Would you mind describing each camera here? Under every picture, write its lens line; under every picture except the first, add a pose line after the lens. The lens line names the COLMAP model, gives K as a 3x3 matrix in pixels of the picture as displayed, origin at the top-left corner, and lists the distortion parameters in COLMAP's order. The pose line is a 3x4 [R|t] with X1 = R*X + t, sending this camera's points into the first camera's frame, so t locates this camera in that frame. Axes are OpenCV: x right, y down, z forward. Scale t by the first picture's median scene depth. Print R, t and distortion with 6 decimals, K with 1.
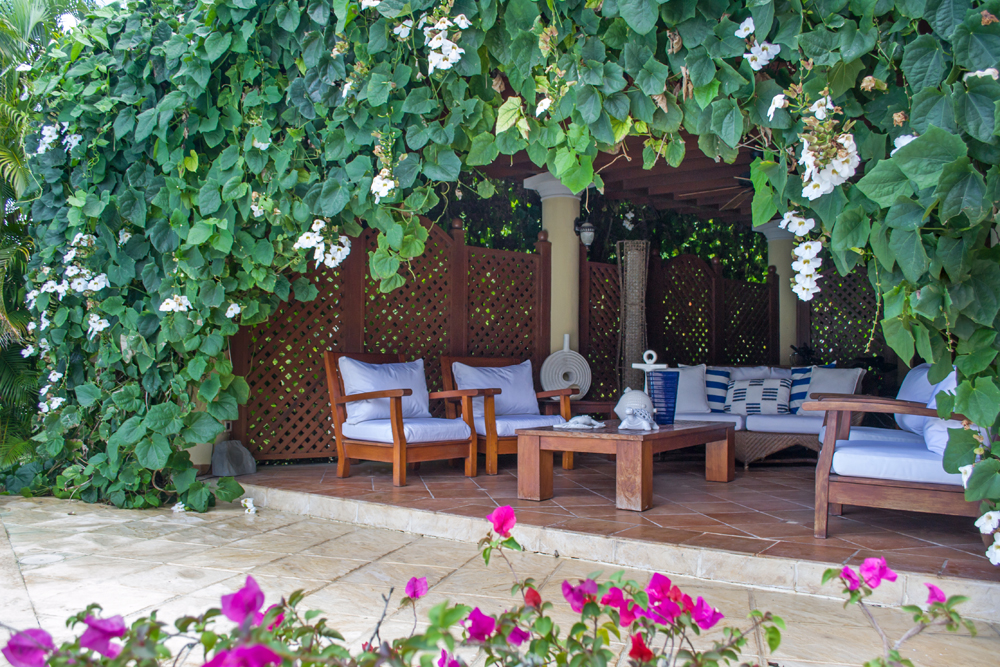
lens RADIAL K [[822.5, 0, 500.0], [0, 822.5, 333.5], [0, 0, 1]] dist [-0.009708, -0.110908]
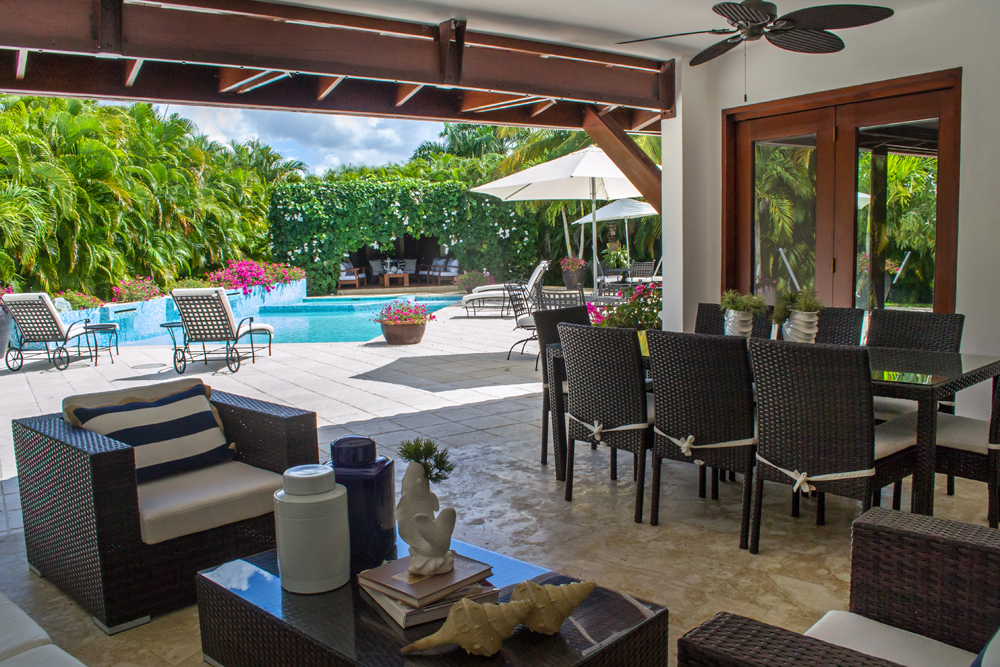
lens RADIAL K [[822.5, 0, 500.0], [0, 822.5, 333.5], [0, 0, 1]] dist [-0.009708, -0.110908]
pose [[0.684829, -0.115562, 0.719482, -3.756937], [-0.000061, 0.987336, 0.158643, -0.397658], [-0.728704, -0.108687, 0.676149, -3.620721]]
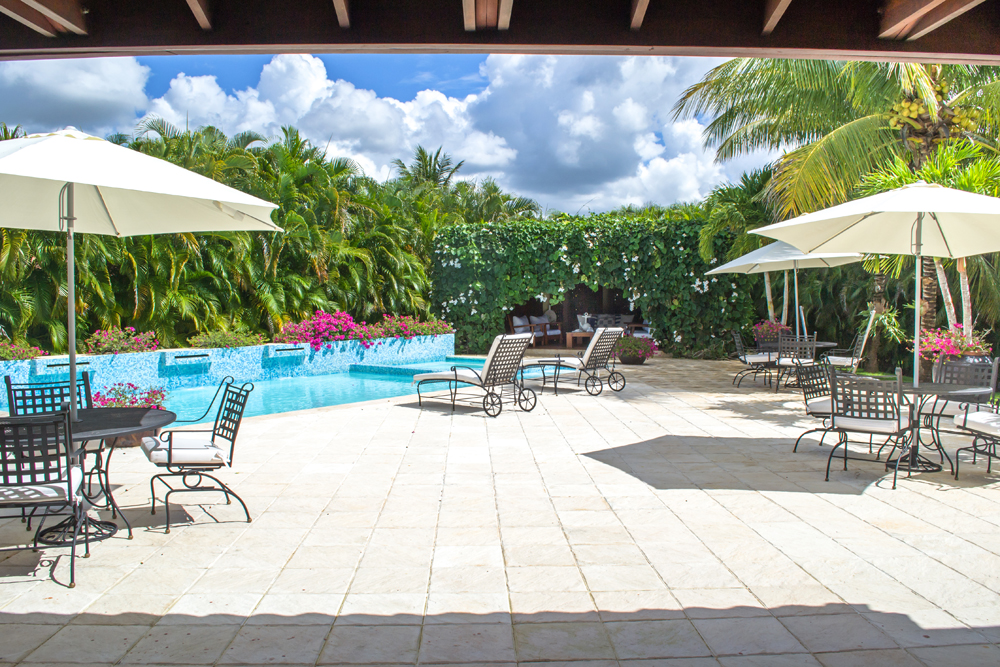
lens RADIAL K [[822.5, 0, 500.0], [0, 822.5, 333.5], [0, 0, 1]] dist [-0.009708, -0.110908]
pose [[0.957184, -0.033526, 0.287534, -1.788804], [0.003978, 0.994701, 0.102736, -0.378085], [-0.289454, -0.097194, 0.952245, -3.529561]]
